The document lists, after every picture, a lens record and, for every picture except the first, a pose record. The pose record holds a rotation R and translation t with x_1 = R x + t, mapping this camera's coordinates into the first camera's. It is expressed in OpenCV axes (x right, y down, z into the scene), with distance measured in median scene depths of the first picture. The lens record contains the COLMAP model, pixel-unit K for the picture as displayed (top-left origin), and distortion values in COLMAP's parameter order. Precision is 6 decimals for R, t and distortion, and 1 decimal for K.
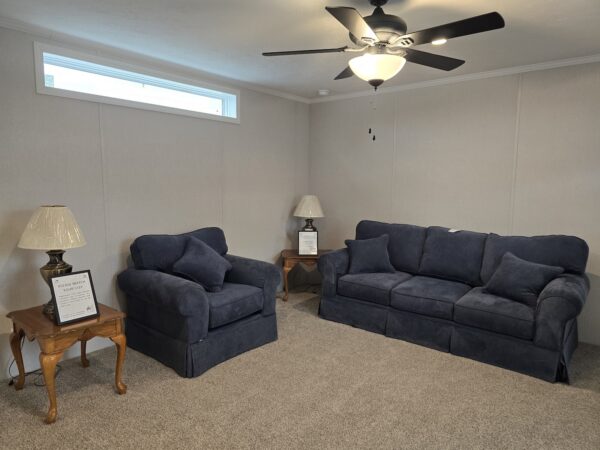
lens RADIAL K [[401.2, 0, 297.3], [0, 401.2, 221.8], [0, 0, 1]] dist [0.043817, -0.039790]
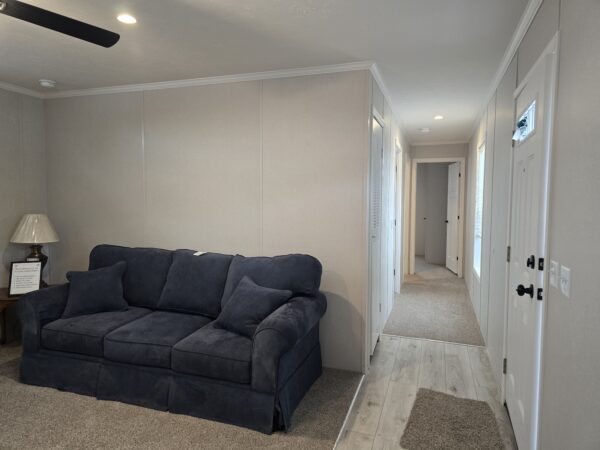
lens RADIAL K [[401.2, 0, 297.3], [0, 401.2, 221.8], [0, 0, 1]] dist [0.043817, -0.039790]
pose [[0.937067, -0.024573, 0.348283, 0.316094], [0.039022, 0.998641, -0.034532, -0.007857], [-0.346961, 0.045949, 0.936753, 0.138118]]
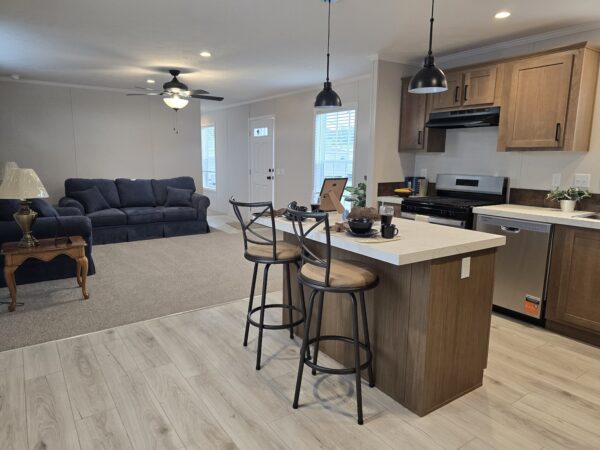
lens RADIAL K [[401.2, 0, 297.3], [0, 401.2, 221.8], [0, 0, 1]] dist [0.043817, -0.039790]
pose [[0.265448, -0.159319, 0.950870, -1.227792], [0.088926, 0.986094, 0.140396, 0.021283], [-0.960015, 0.047289, 0.275925, -0.178086]]
